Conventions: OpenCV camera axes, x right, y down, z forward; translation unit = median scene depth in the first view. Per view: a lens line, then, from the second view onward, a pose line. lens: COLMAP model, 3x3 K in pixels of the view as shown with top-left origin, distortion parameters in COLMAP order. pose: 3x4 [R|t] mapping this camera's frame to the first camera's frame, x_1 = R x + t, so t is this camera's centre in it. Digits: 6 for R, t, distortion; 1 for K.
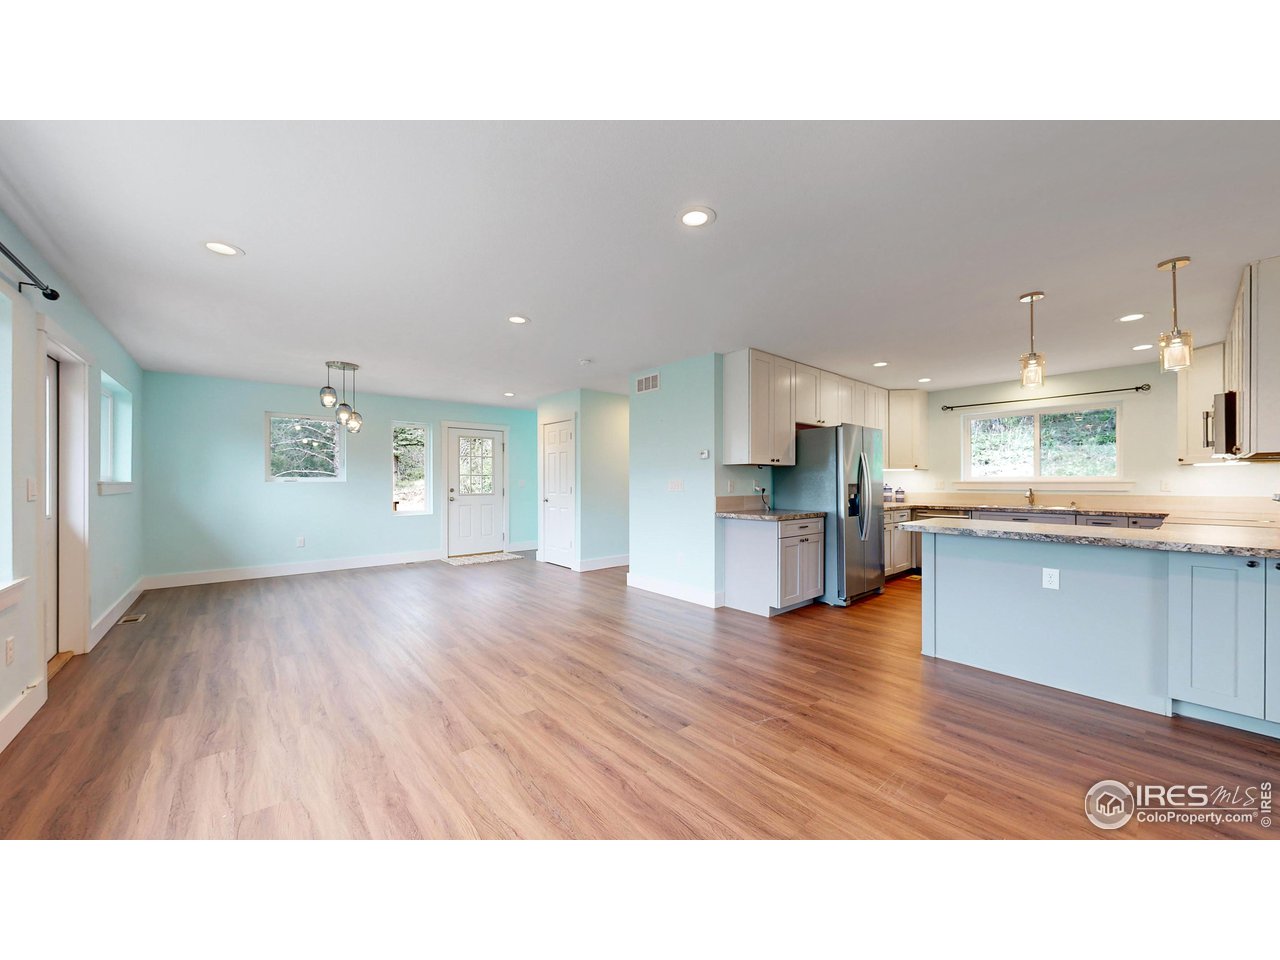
lens RADIAL K [[467.1, 0, 640.0], [0, 467.1, 480.0], [0, 0, 1]] dist [-0.000708, 0.000023]
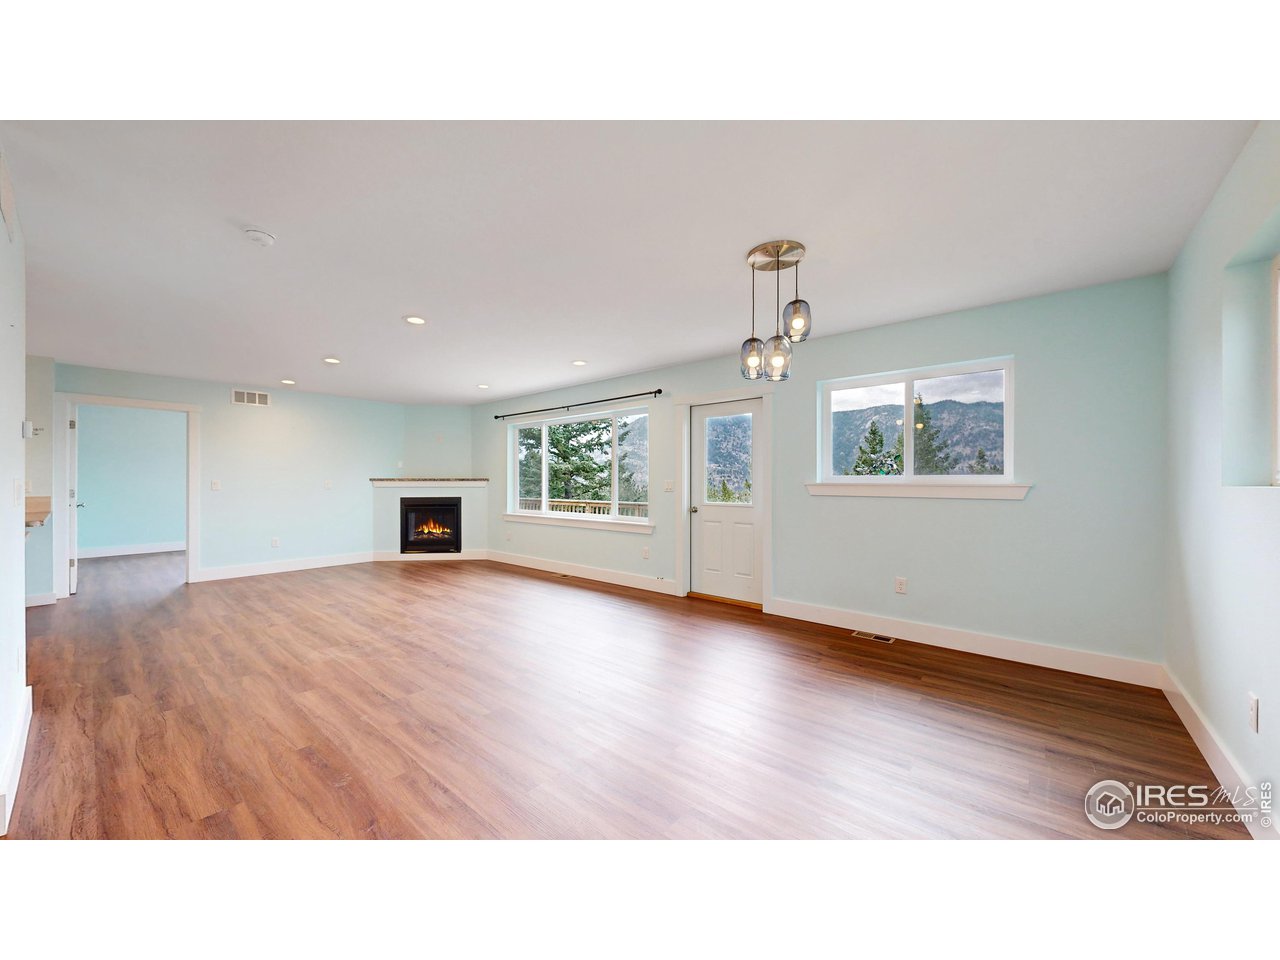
lens RADIAL K [[467.1, 0, 640.0], [0, 467.1, 480.0], [0, 0, 1]] dist [-0.000708, 0.000023]
pose [[-0.986651, -0.001197, -0.162844, -0.570008], [-0.001164, 0.999999, -0.000298, -0.003066], [0.162844, -0.000105, -0.986652, 2.054022]]
